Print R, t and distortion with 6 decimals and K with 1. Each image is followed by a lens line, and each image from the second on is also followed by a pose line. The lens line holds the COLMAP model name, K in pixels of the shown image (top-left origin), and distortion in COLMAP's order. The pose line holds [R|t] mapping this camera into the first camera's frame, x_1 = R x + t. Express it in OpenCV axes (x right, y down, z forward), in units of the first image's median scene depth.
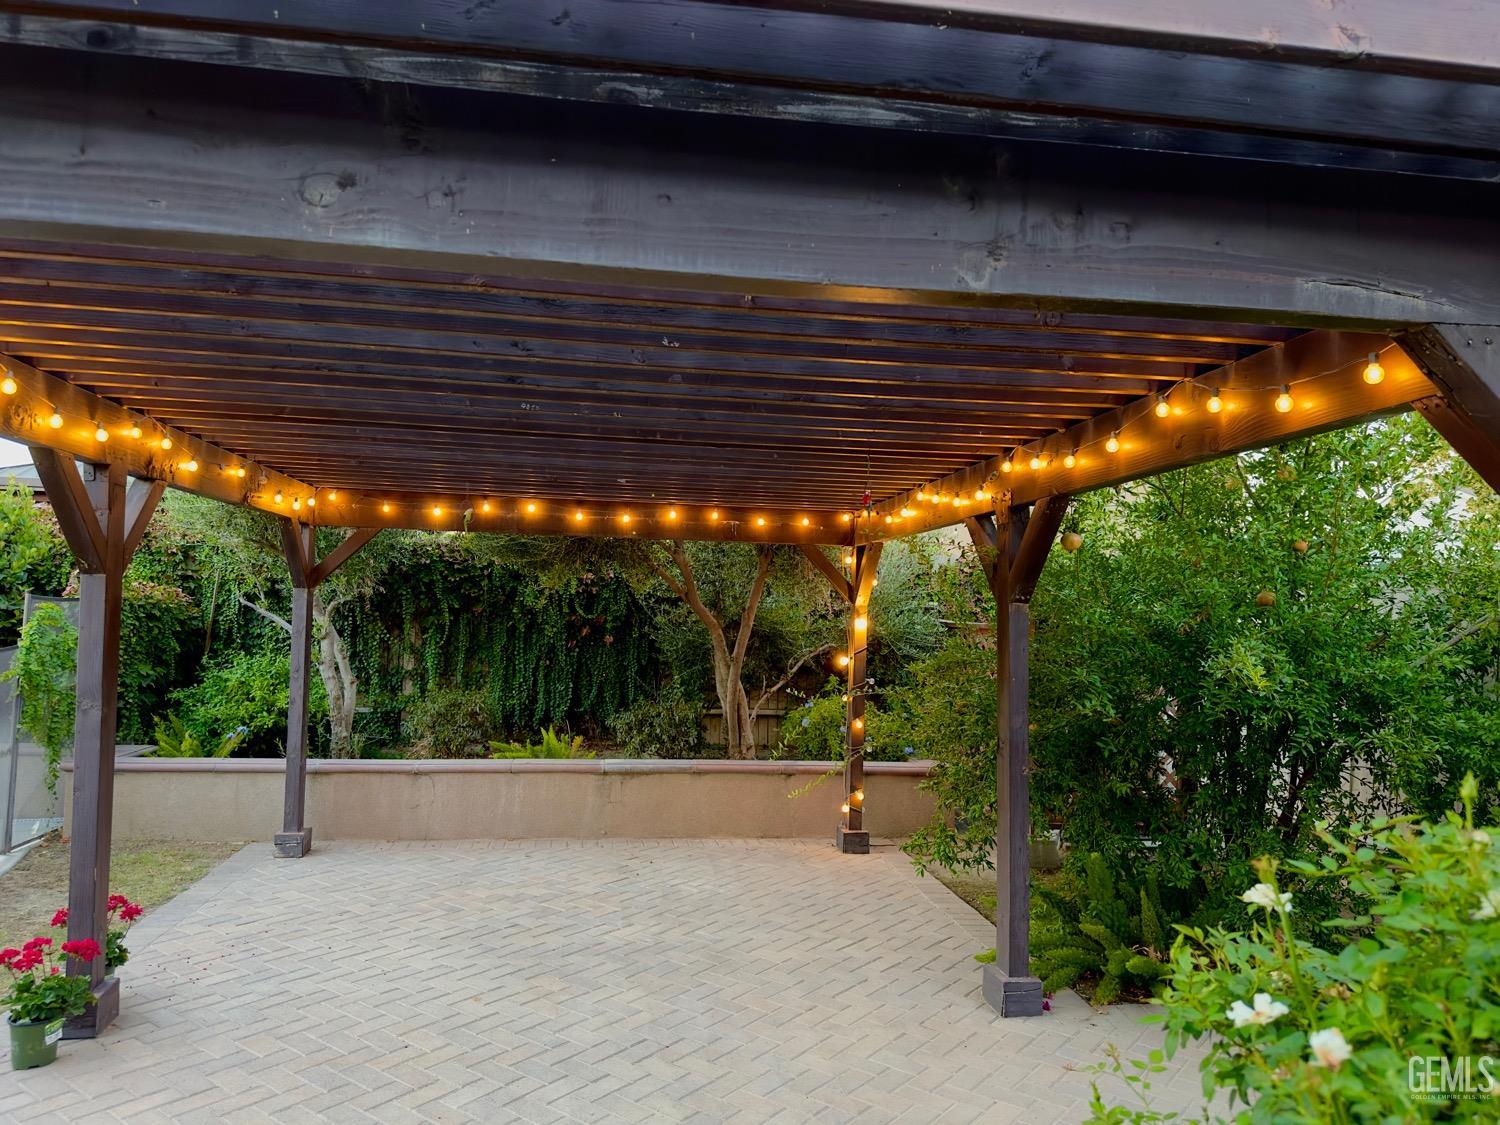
lens RADIAL K [[1042.0, 0, 745.8], [0, 1042.0, 573.0], [0, 0, 1]] dist [0.166407, -0.297545]
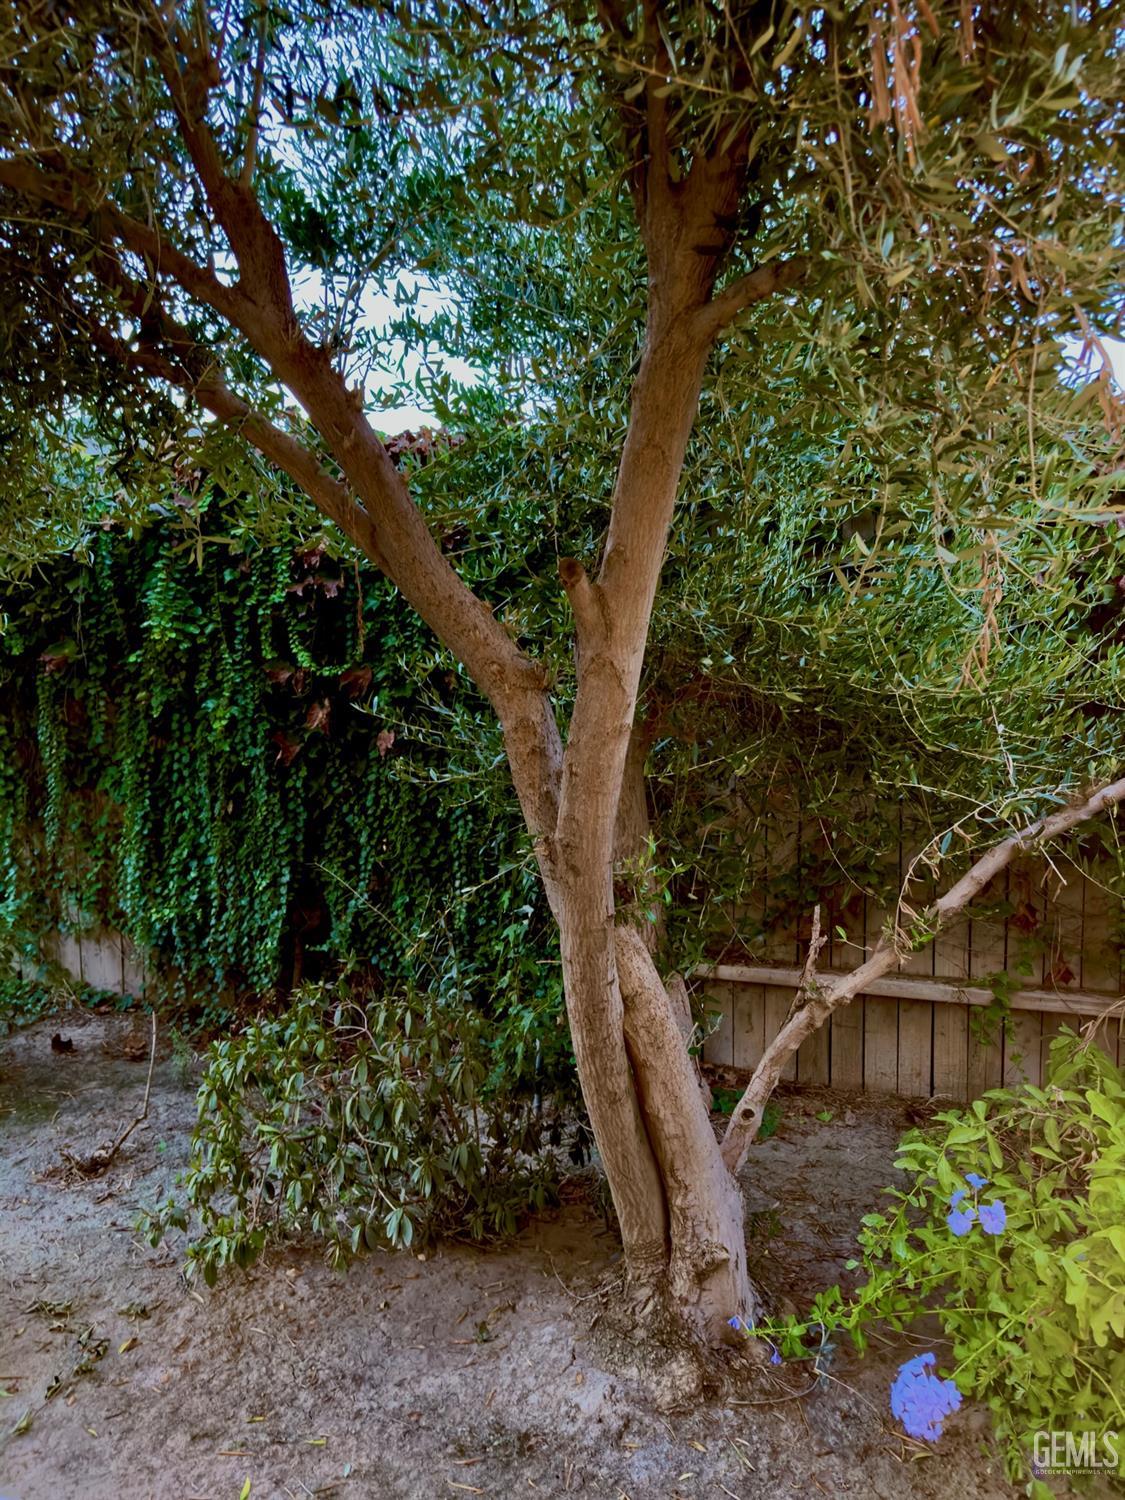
lens RADIAL K [[1041.4, 0, 566.2], [0, 1041.4, 752.0], [0, 0, 1]] dist [0.168505, -0.307448]
pose [[0.893329, -0.001032, -0.449403, 0.081895], [0.038870, 0.996427, 0.074978, 0.057071], [0.447720, -0.084448, 0.890177, 0.932068]]
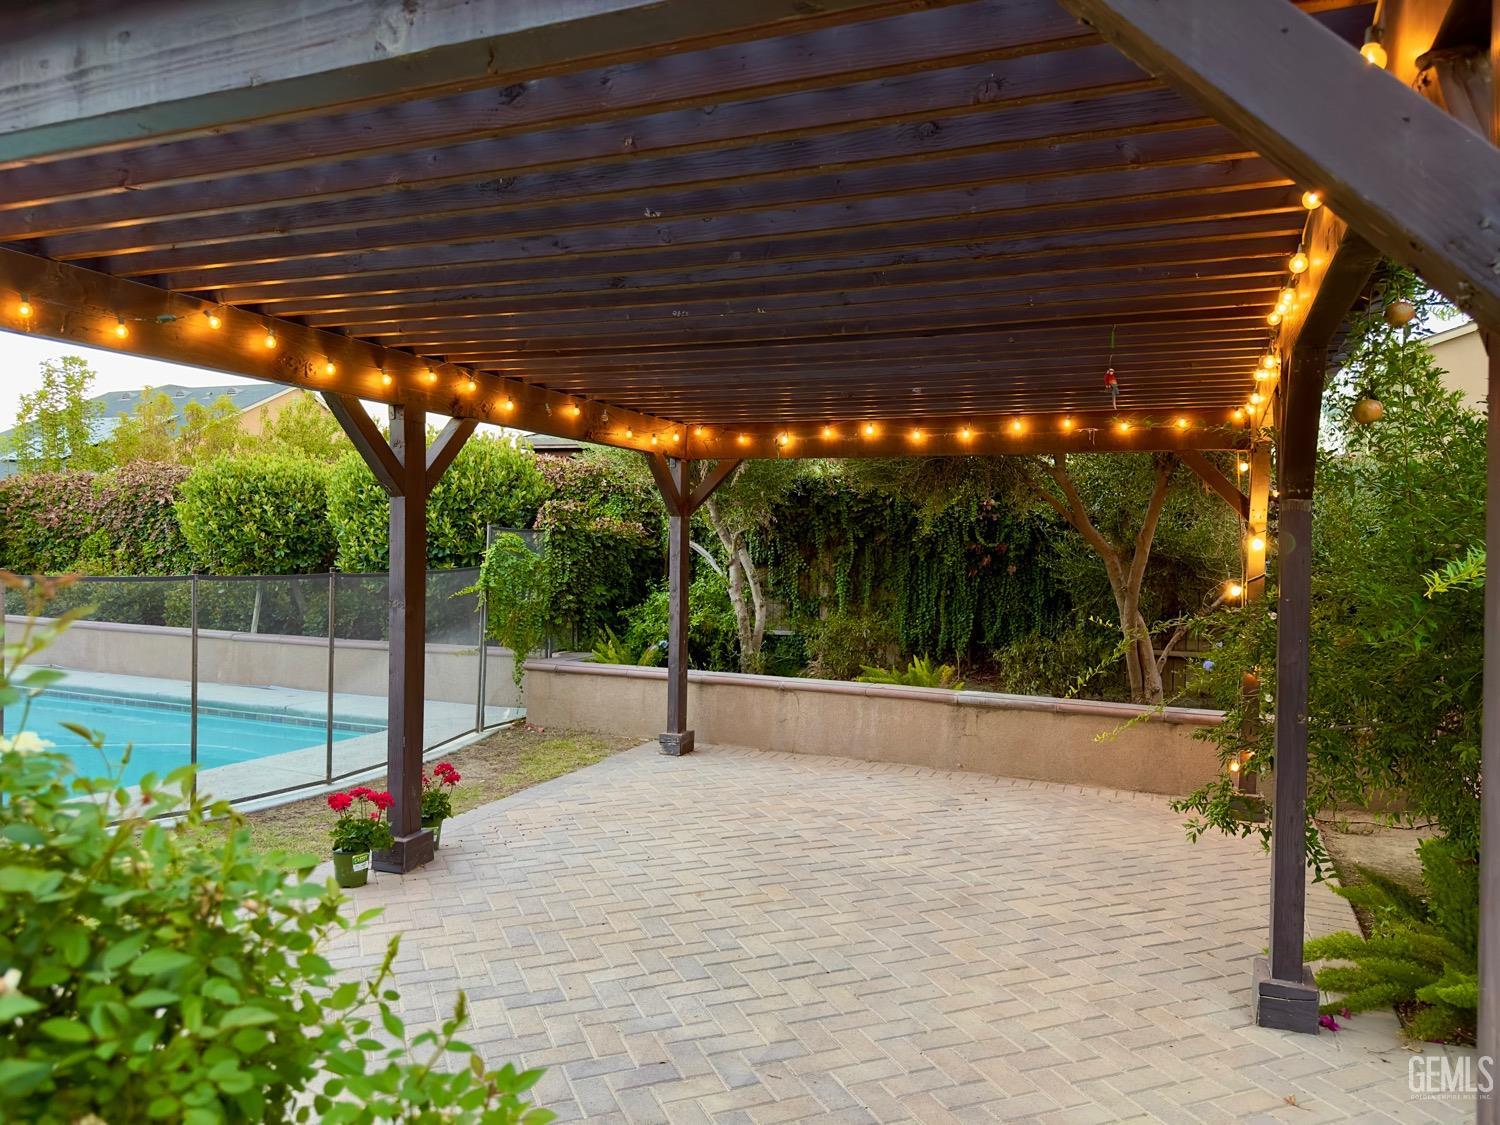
lens RADIAL K [[1041.4, 0, 753.8], [0, 1041.4, 567.0], [0, 0, 1]] dist [0.168505, -0.307448]
pose [[0.861726, 0.000472, -0.507374, 0.187642], [0.023481, 0.998891, 0.040809, 0.022320], [0.506831, -0.047080, 0.860759, 0.088136]]
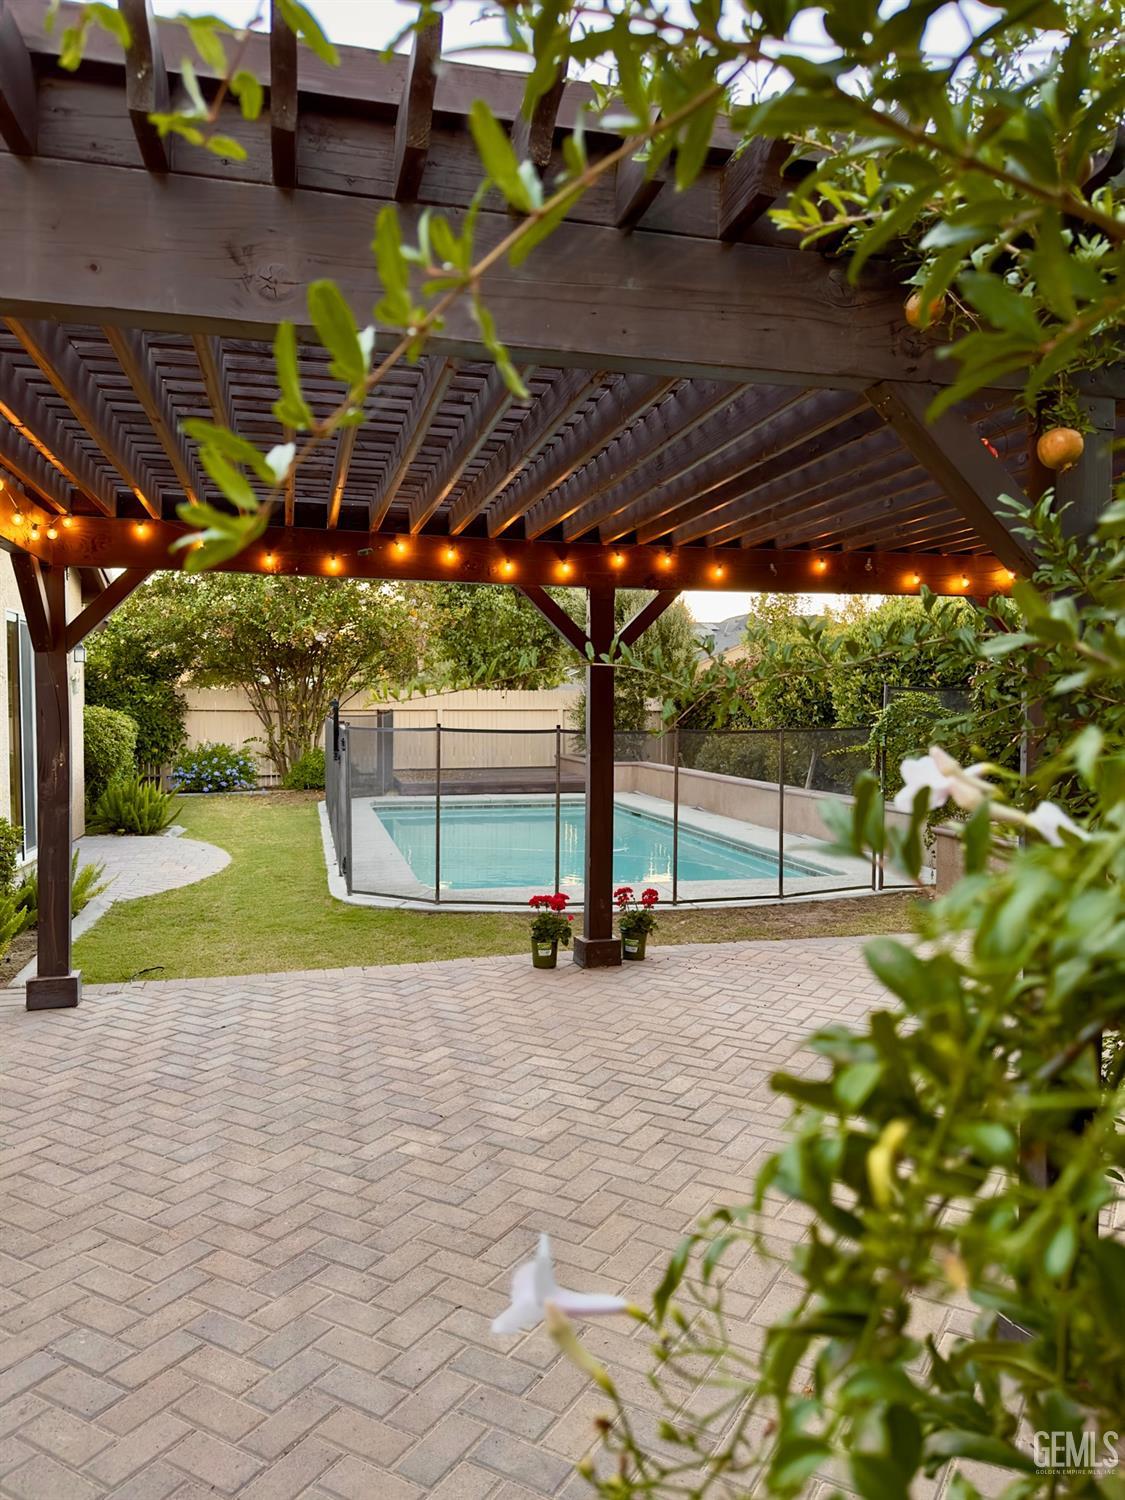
lens RADIAL K [[1044.4, 0, 553.6], [0, 1044.4, 752.7], [0, 0, 1]] dist [0.122295, -0.156904]
pose [[0.101439, 0.015236, -0.994725, 0.449886], [0.038559, 0.999071, 0.019235, 0.052443], [0.994094, -0.040307, 0.100757, 0.429349]]
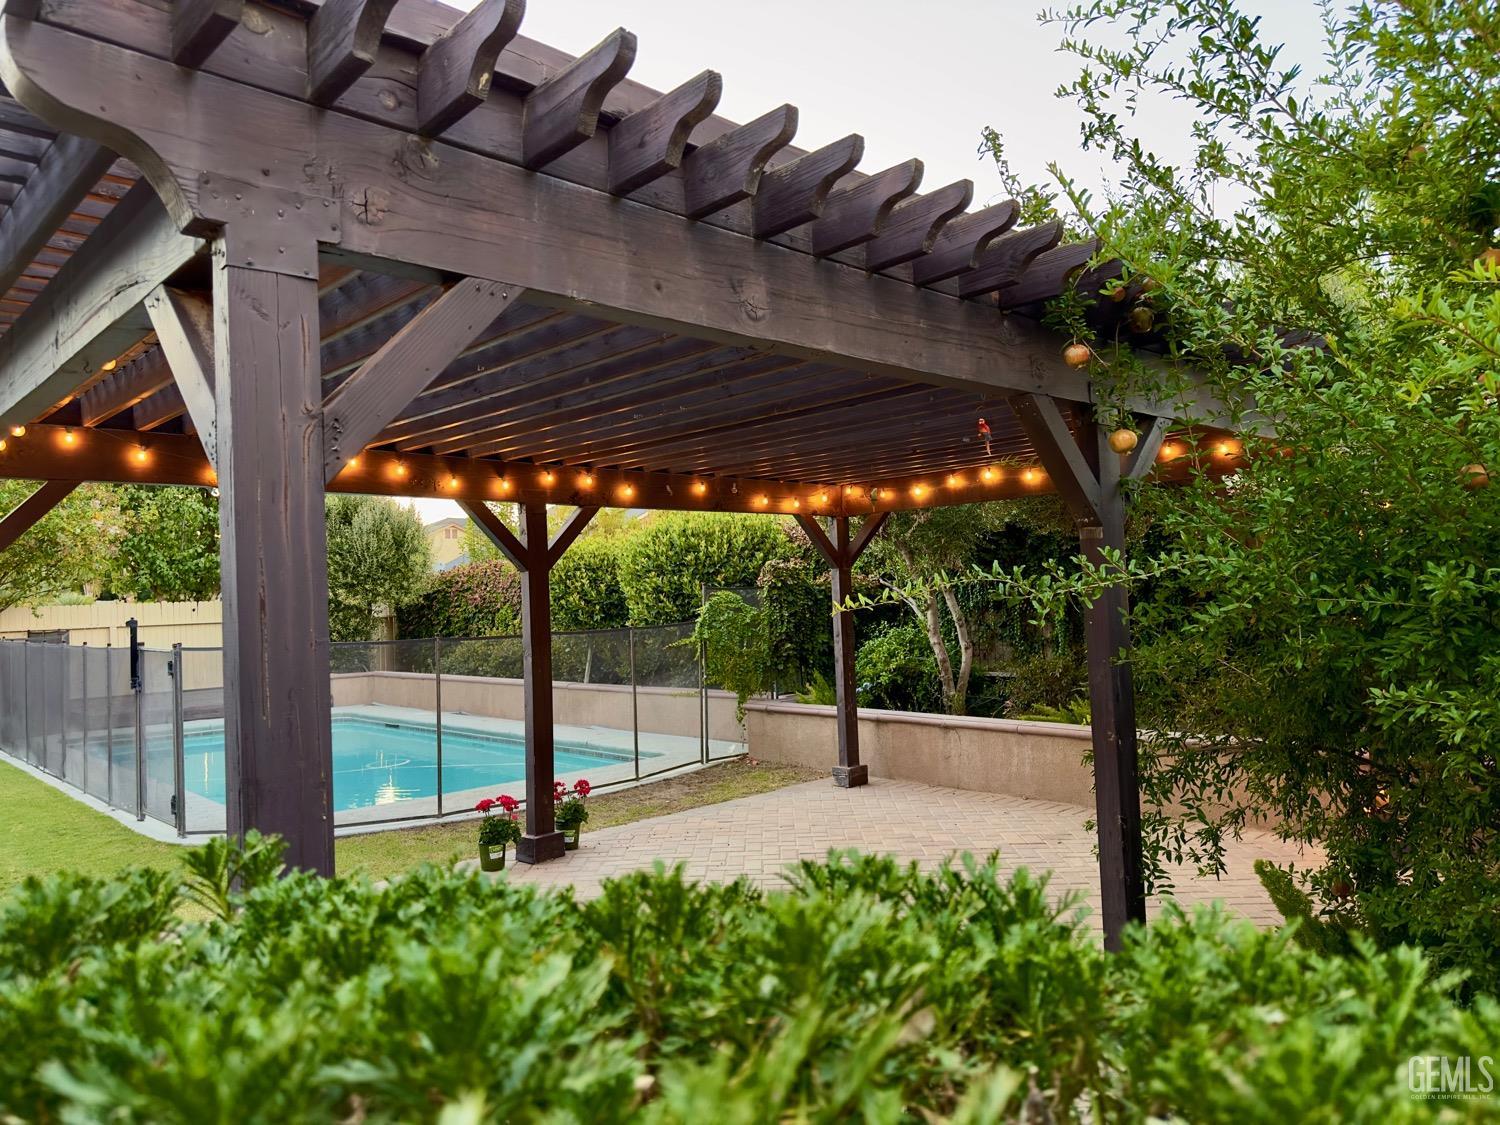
lens RADIAL K [[1044.4, 0, 739.8], [0, 1044.4, 572.3], [0, 0, 1]] dist [0.122295, -0.156904]
pose [[0.573658, -0.068619, -0.816216, 0.458957], [0.081793, 0.996303, -0.026273, 0.037480], [0.815001, -0.051689, 0.577150, 0.190891]]
